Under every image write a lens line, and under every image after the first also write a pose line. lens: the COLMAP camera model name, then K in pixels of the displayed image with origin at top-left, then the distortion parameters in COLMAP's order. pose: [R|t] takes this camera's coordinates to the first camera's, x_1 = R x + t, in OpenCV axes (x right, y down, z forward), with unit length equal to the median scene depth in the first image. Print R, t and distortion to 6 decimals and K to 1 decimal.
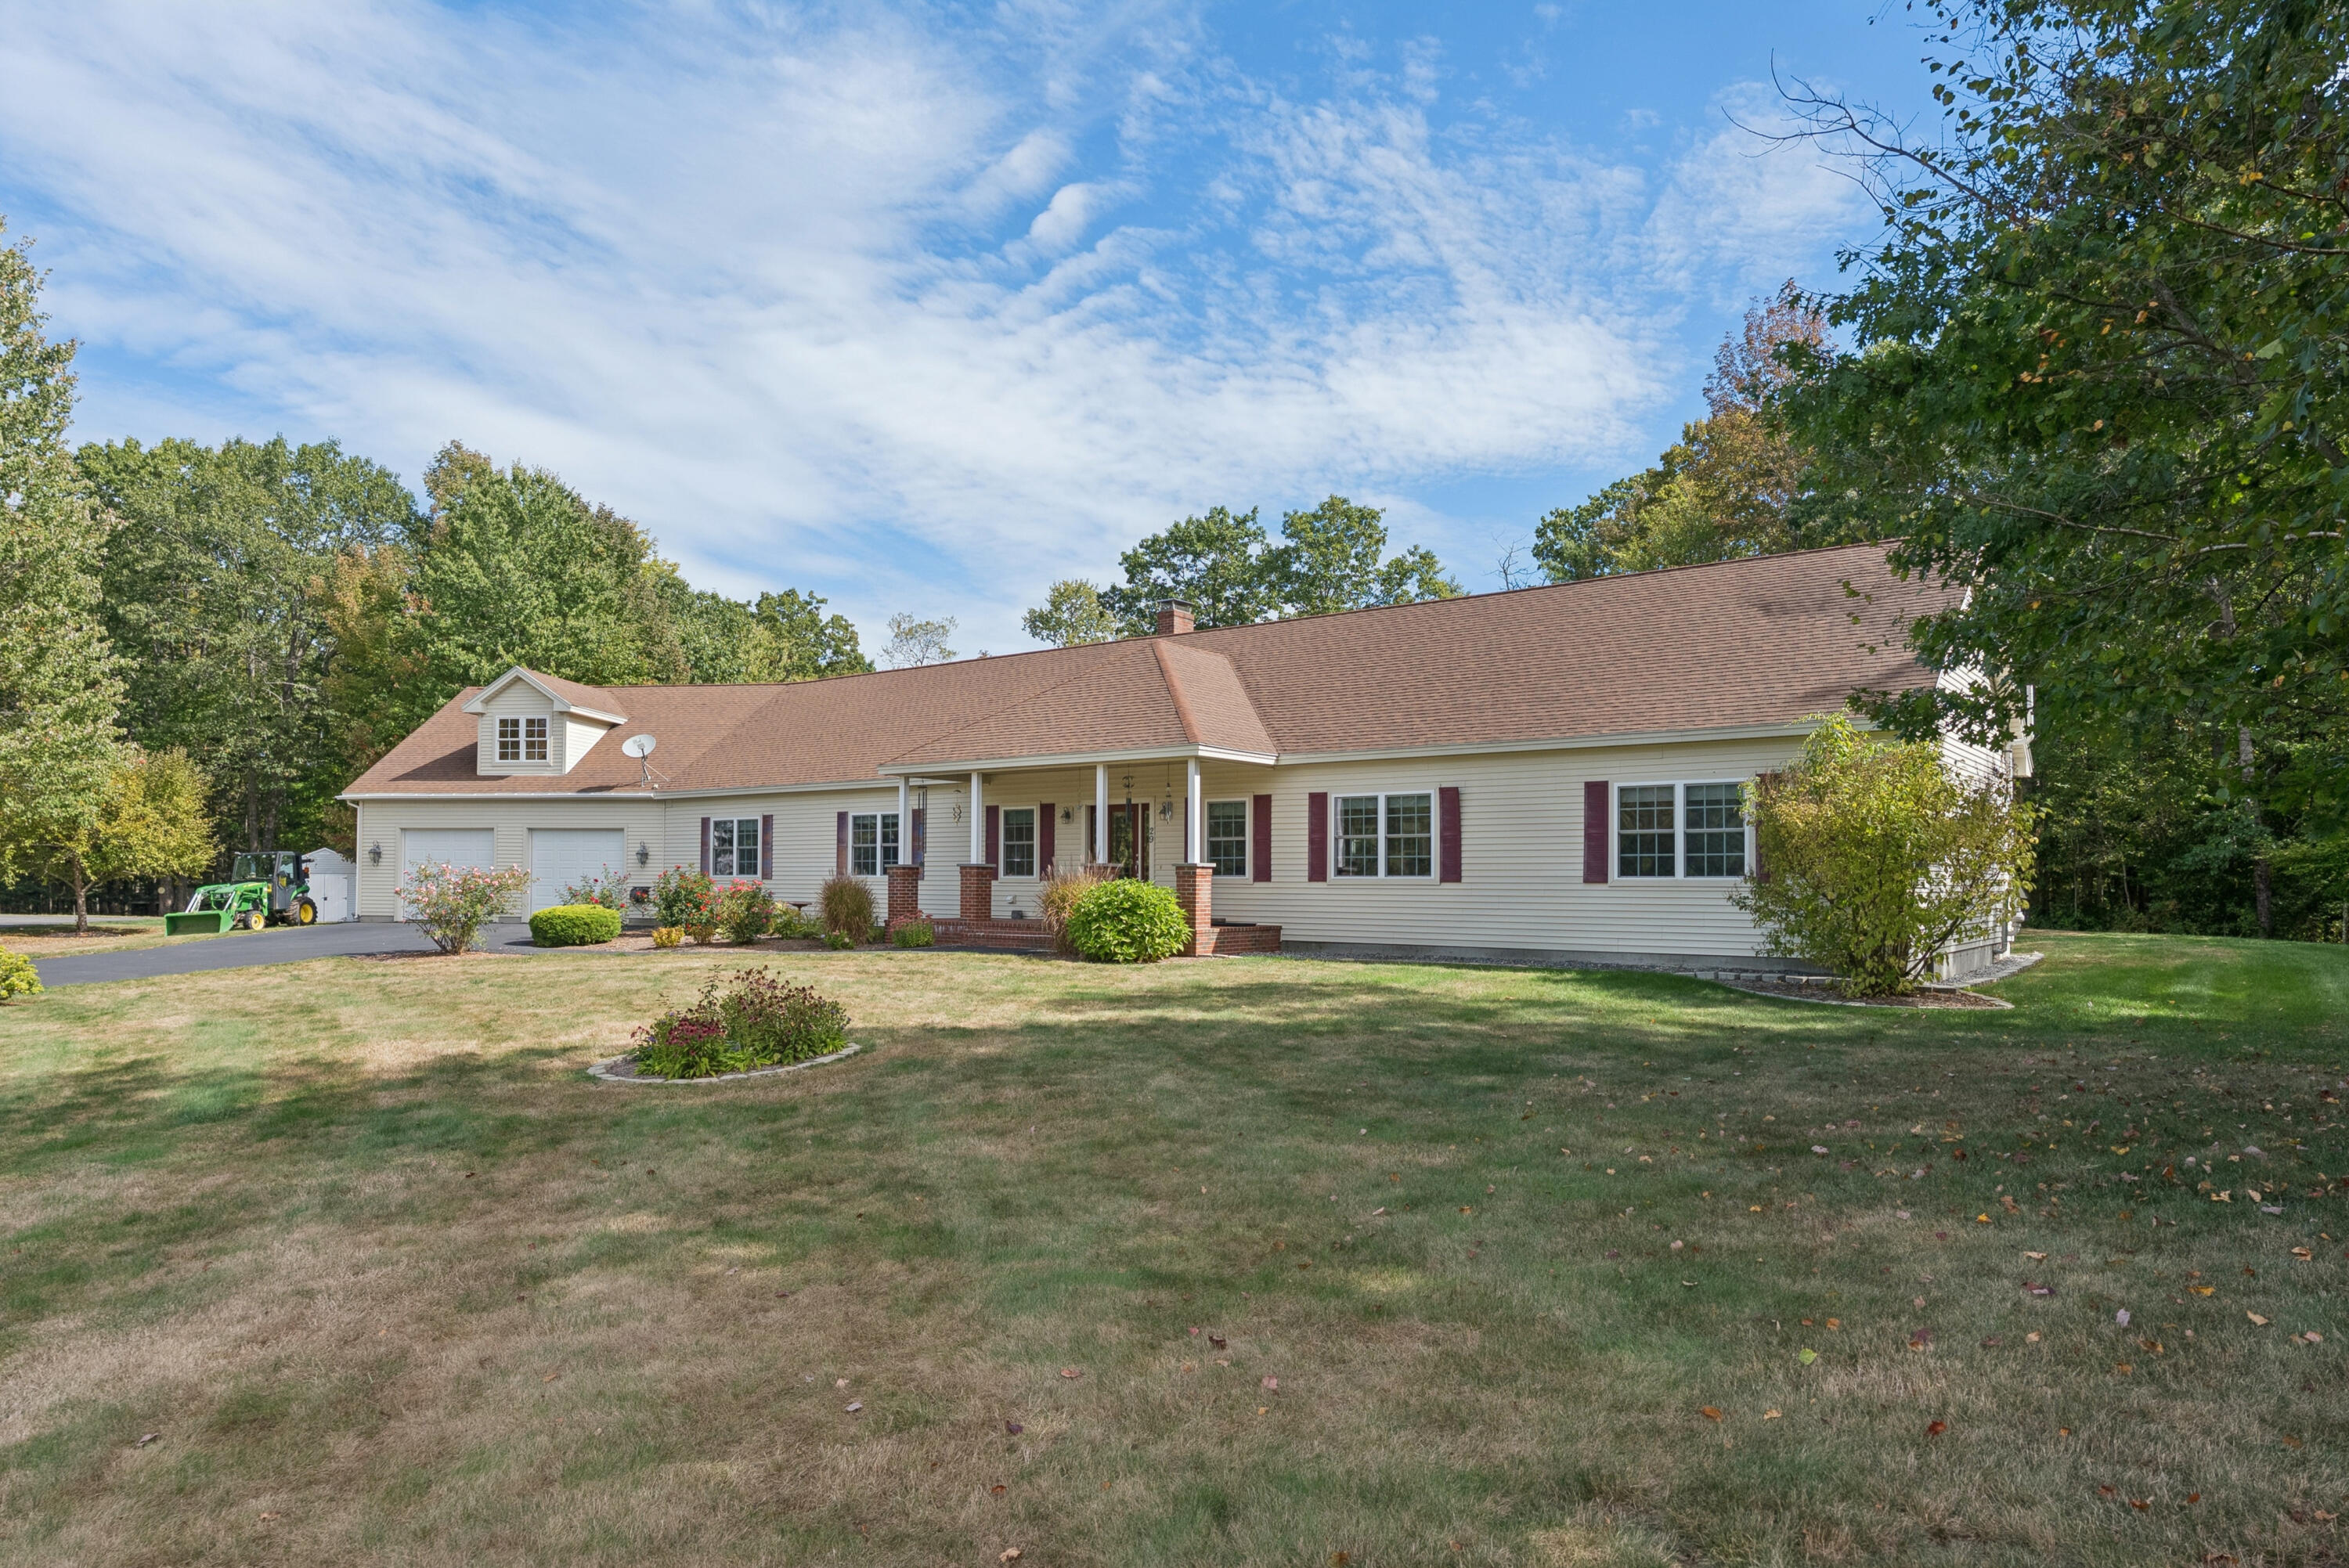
lens RADIAL K [[1429.0, 0, 1175.0], [0, 1429.0, 830.5], [0, 0, 1]] dist [-0.027243, -0.000110]
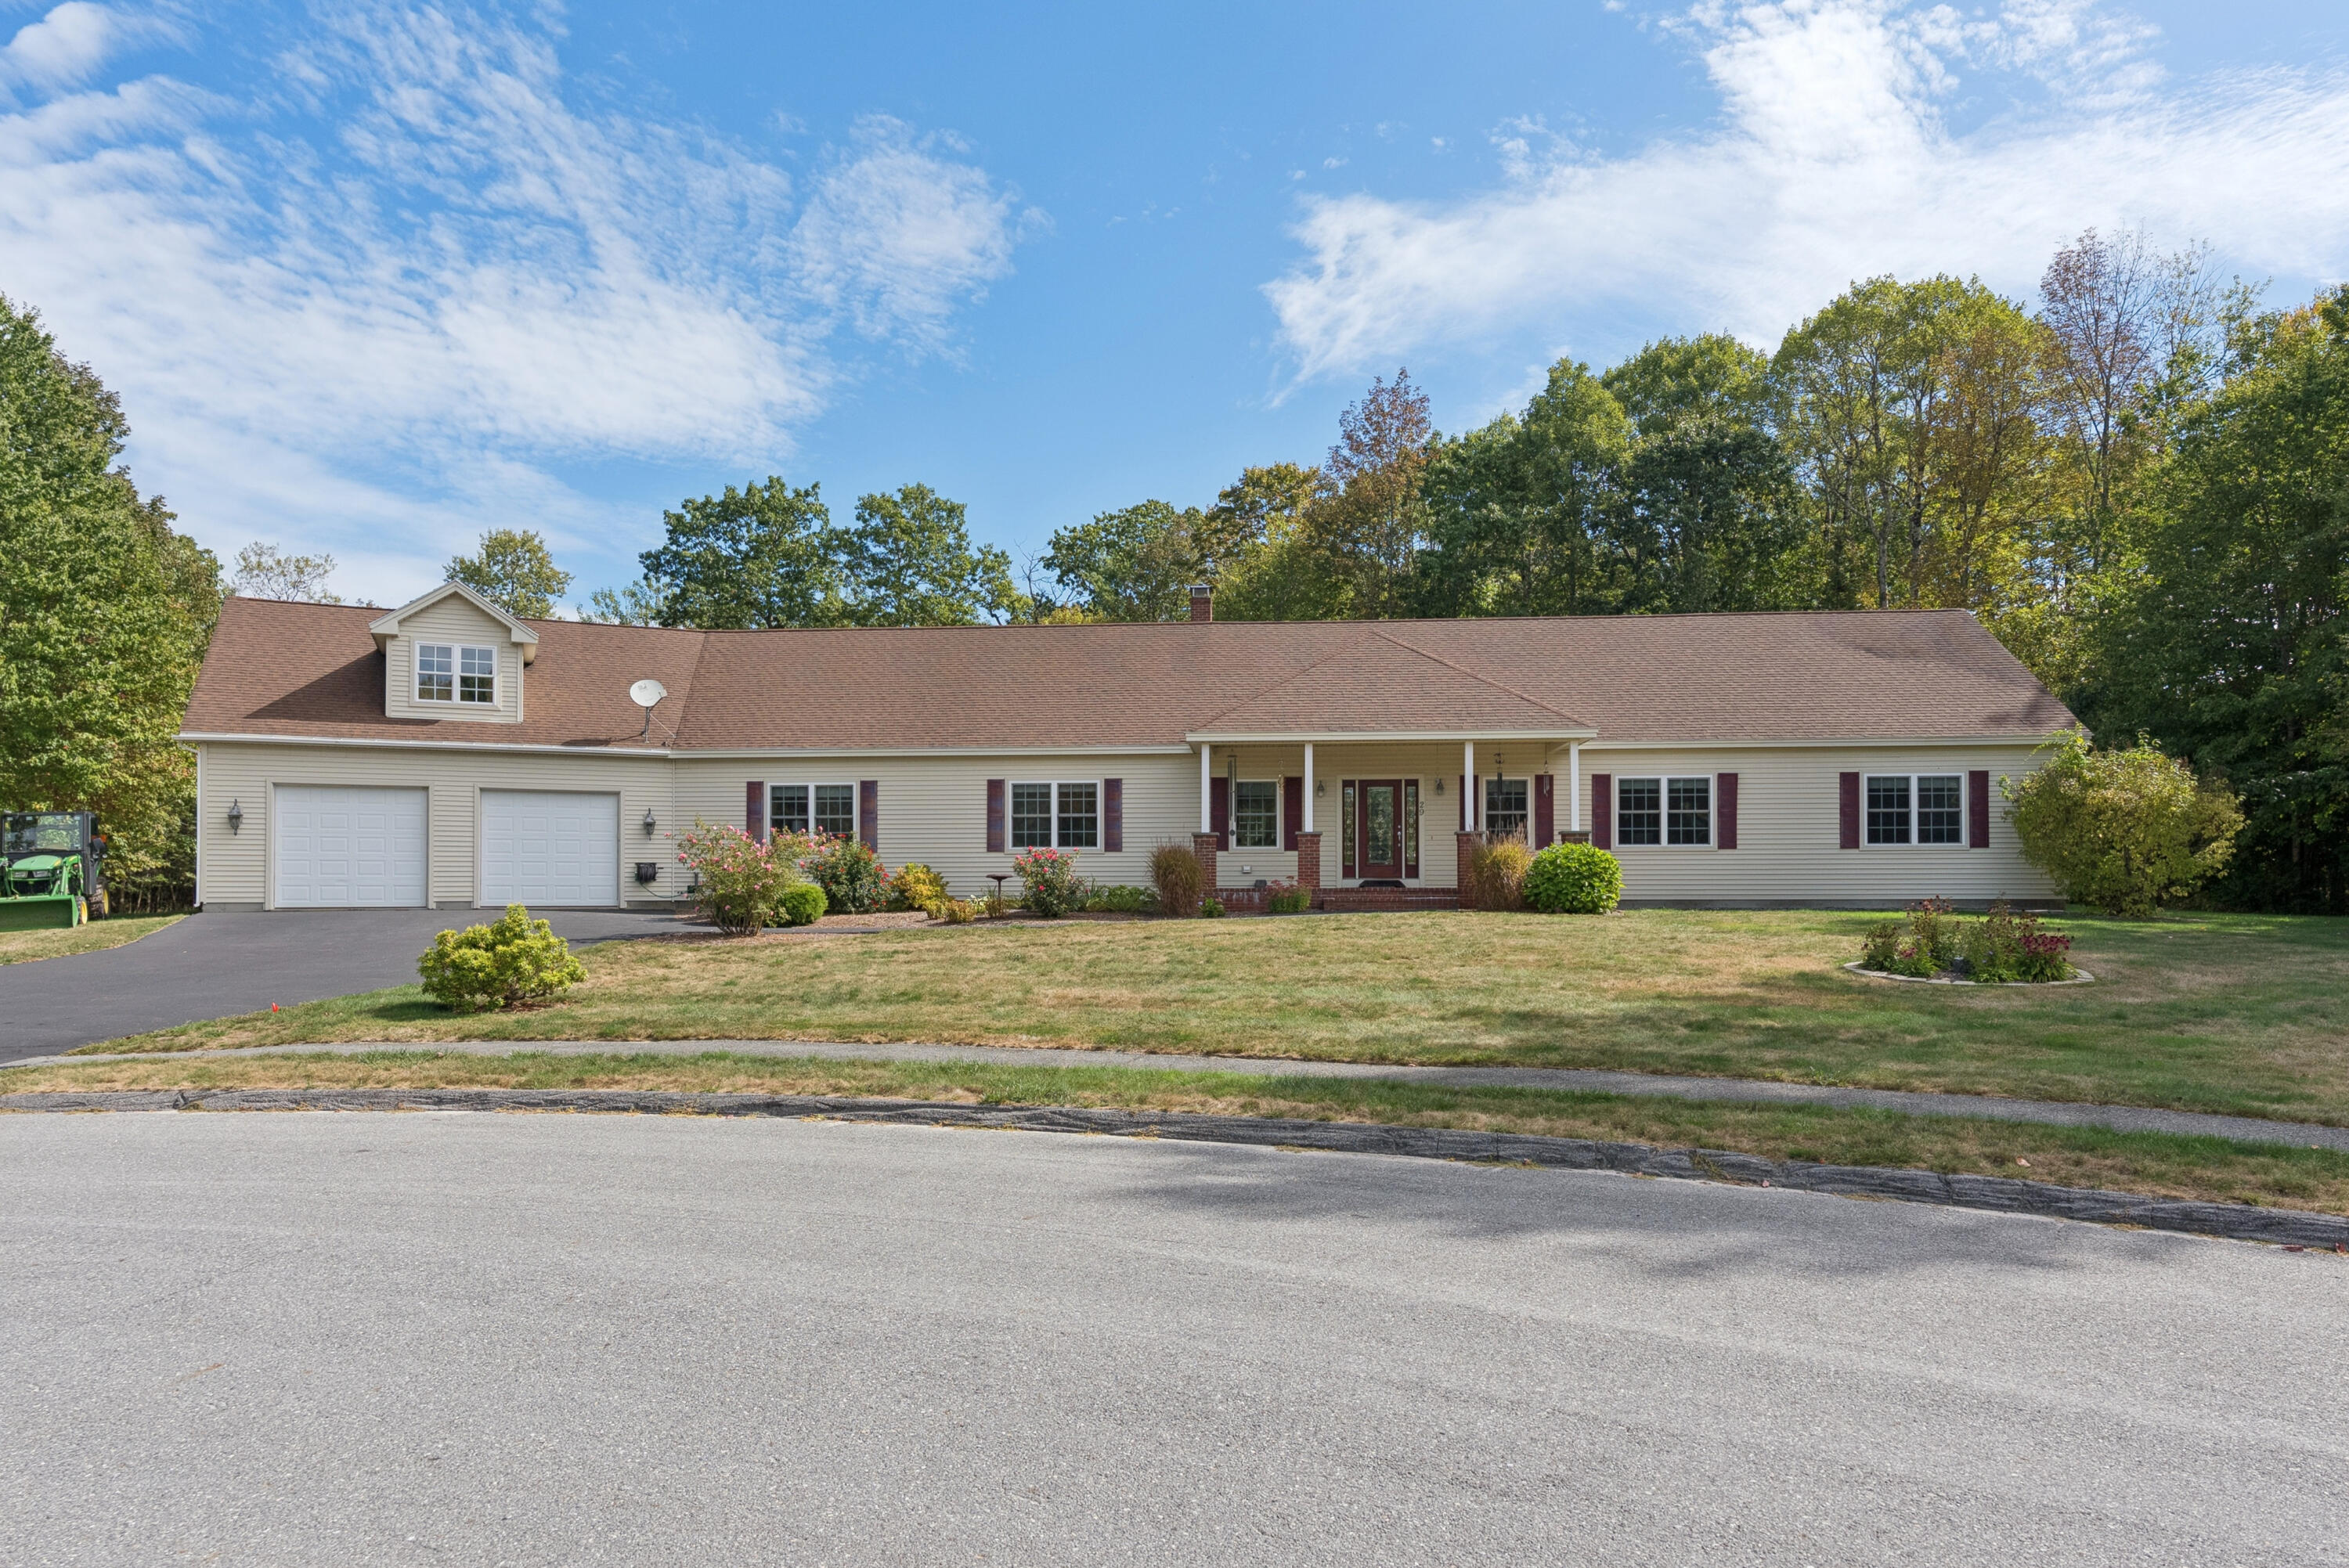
lens RADIAL K [[1435.4, 0, 1174.1], [0, 1435.4, 844.2], [0, 0, 1]] dist [0.005340, -0.000591]
pose [[0.836012, 0.009033, 0.548636, -0.833209], [-0.012846, 0.999913, 0.003112, 0.031593], [-0.548560, -0.009649, 0.836055, 0.189754]]
